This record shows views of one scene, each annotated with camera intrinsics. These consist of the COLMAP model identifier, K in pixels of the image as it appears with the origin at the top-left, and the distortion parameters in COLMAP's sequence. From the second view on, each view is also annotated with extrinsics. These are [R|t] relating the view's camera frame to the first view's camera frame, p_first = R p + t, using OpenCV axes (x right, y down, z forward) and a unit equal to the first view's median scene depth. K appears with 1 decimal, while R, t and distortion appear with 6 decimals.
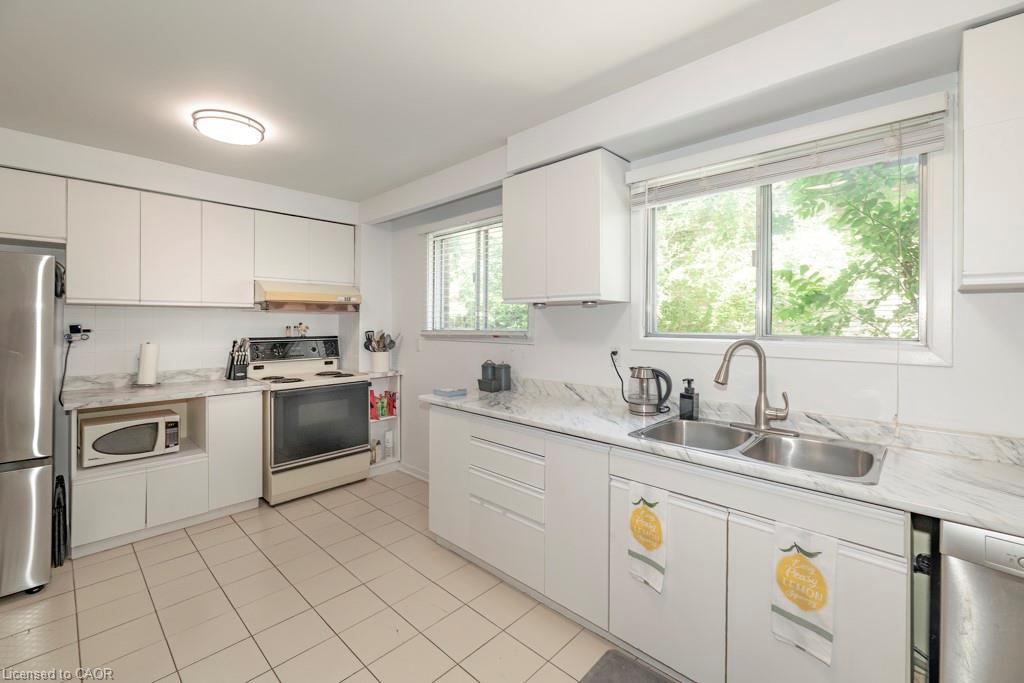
lens RADIAL K [[435.9, 0, 526.6], [0, 435.9, 318.9], [0, 0, 1]] dist [-0.001350, -0.000899]
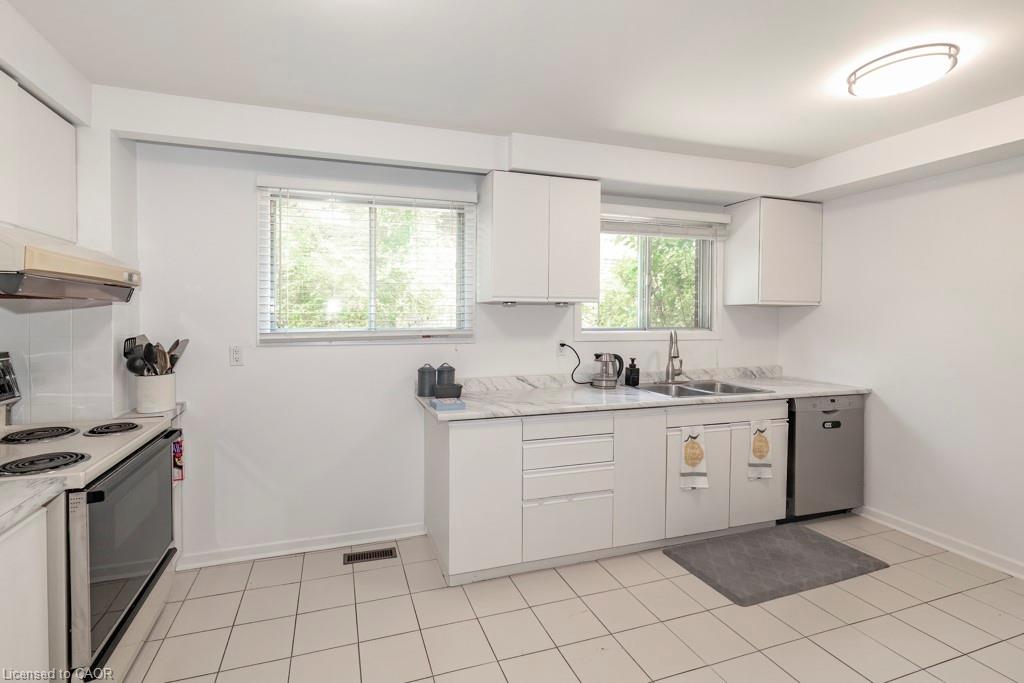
lens RADIAL K [[435.9, 0, 474.8], [0, 435.9, 321.2], [0, 0, 1]] dist [-0.001350, -0.000899]
pose [[0.514740, -0.014865, 0.857217, -0.827154], [-0.006894, 0.999746, 0.021476, -0.010434], [-0.857318, -0.016964, 0.514507, 0.500683]]
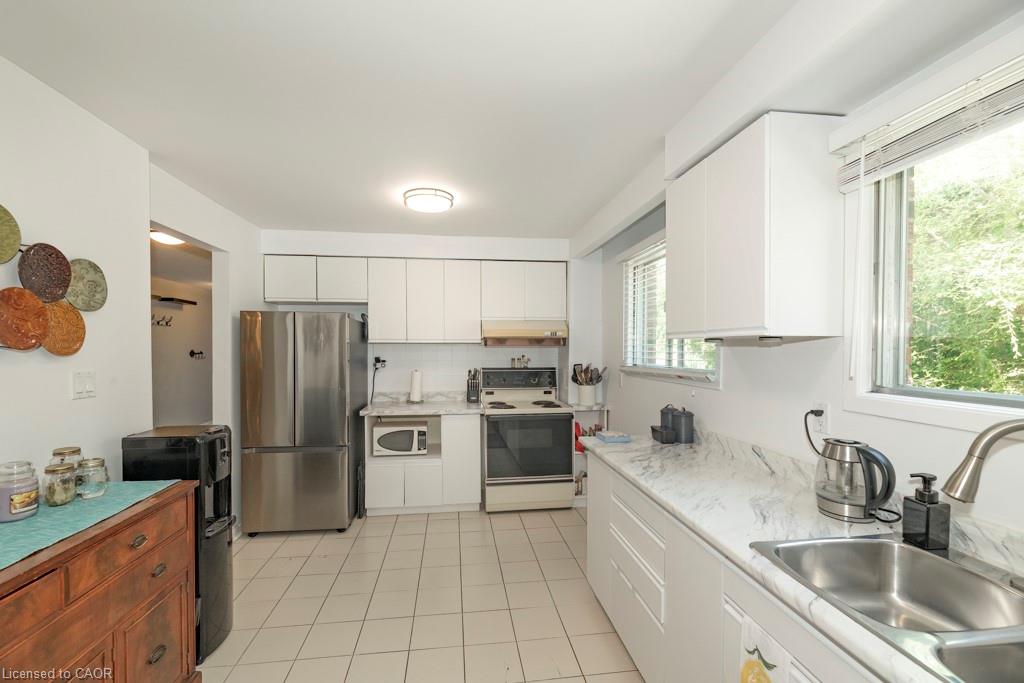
lens RADIAL K [[435.9, 0, 501.7], [0, 435.9, 354.8], [0, 0, 1]] dist [-0.001350, -0.000899]
pose [[0.760175, 0.010604, -0.649631, 0.227419], [0.004866, 0.999746, 0.022012, -0.023521], [0.649700, -0.019894, 0.759931, 0.156714]]
